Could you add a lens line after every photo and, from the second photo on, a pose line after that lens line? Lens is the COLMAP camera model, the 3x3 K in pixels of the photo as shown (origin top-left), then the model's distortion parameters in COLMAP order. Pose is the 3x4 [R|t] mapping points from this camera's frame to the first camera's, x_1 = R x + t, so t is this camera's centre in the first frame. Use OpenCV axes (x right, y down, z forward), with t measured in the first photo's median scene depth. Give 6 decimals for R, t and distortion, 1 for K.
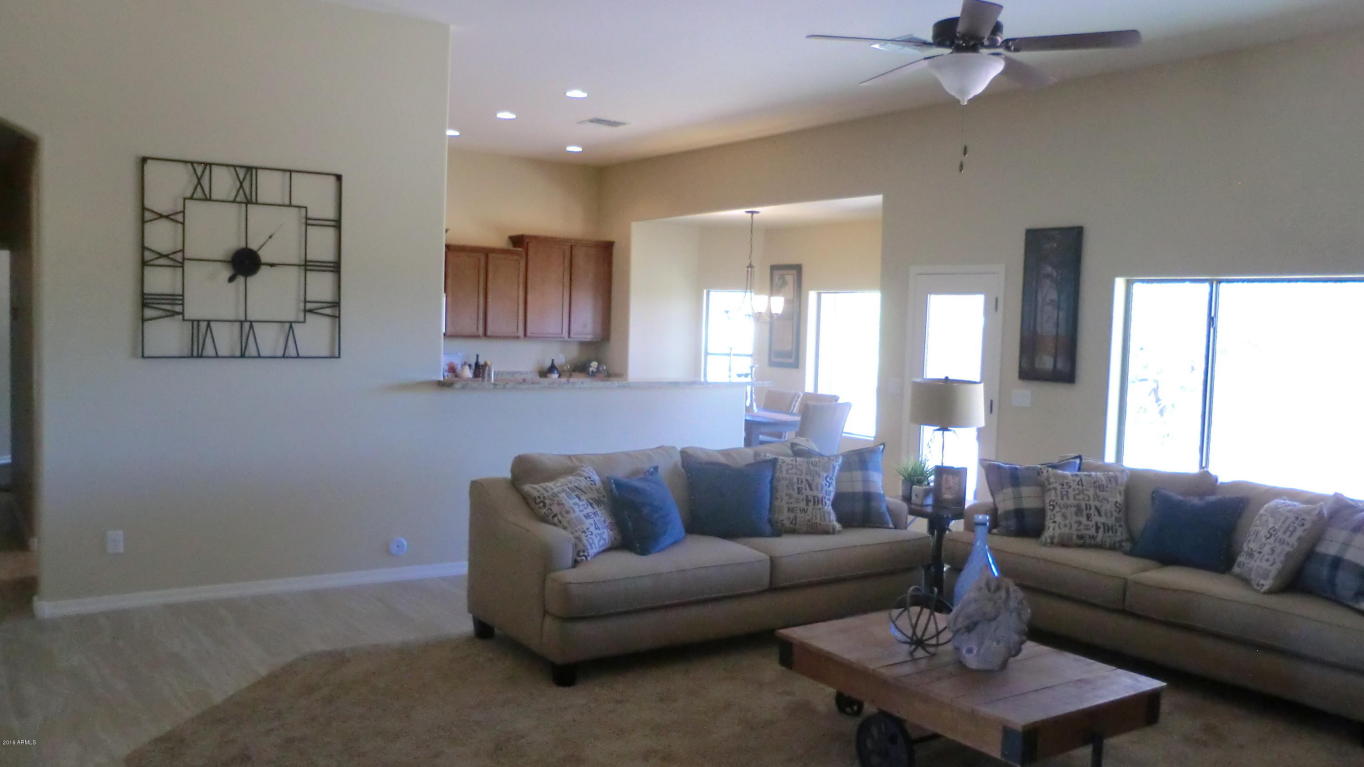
lens RADIAL K [[1114.5, 0, 691.5], [0, 1114.5, 379.7], [0, 0, 1]] dist [-0.085097, 0.096750]
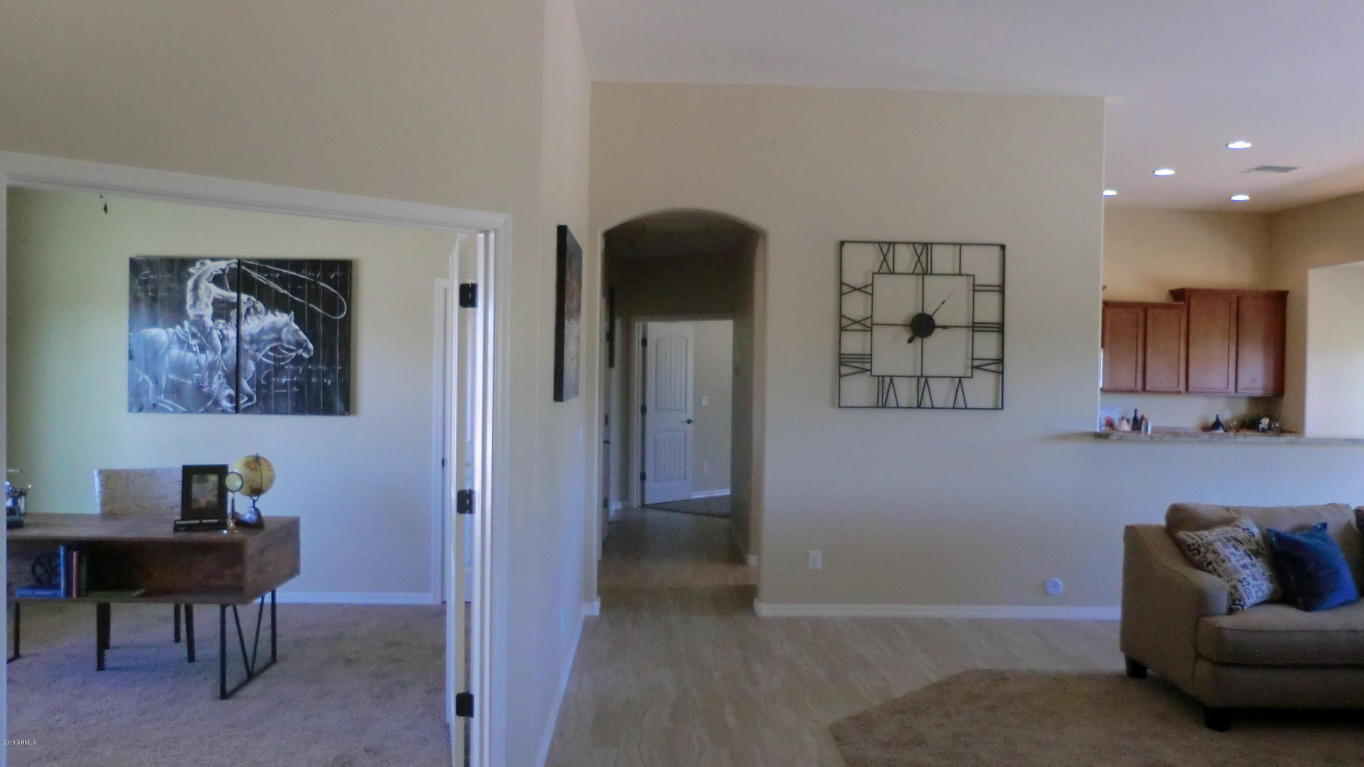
lens RADIAL K [[1114.5, 0, 683.9], [0, 1114.5, 375.9], [0, 0, 1]] dist [-0.085097, 0.096750]
pose [[0.835159, -0.007035, -0.549964, 0.023810], [-0.022823, 0.998614, -0.047434, 0.006289], [0.549535, 0.052167, 0.833840, -0.097593]]
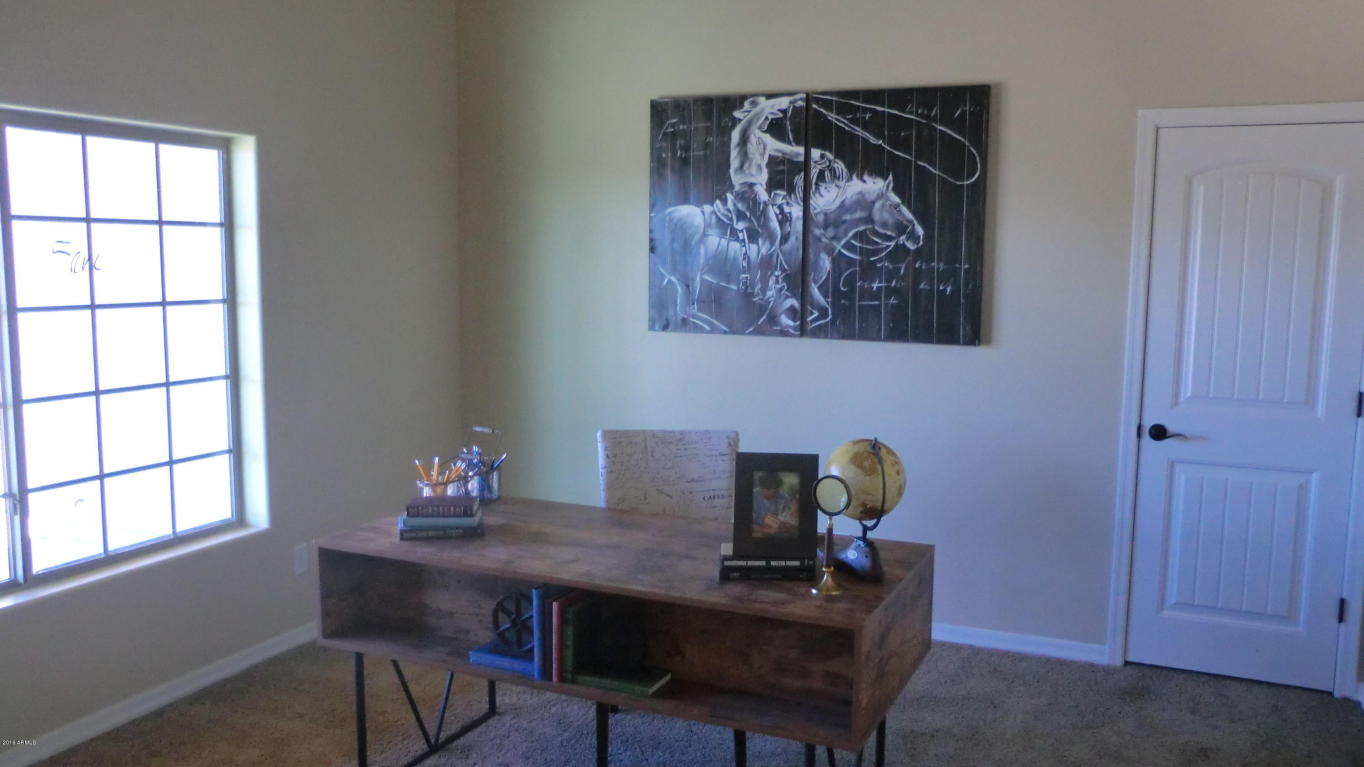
lens RADIAL K [[1114.5, 0, 686.3], [0, 1114.5, 383.5], [0, 0, 1]] dist [-0.085097, 0.096750]
pose [[0.519231, 0.081968, -0.850694, -0.396305], [-0.044503, 0.996633, 0.068866, -0.014880], [0.853474, 0.002101, 0.521131, 0.148380]]
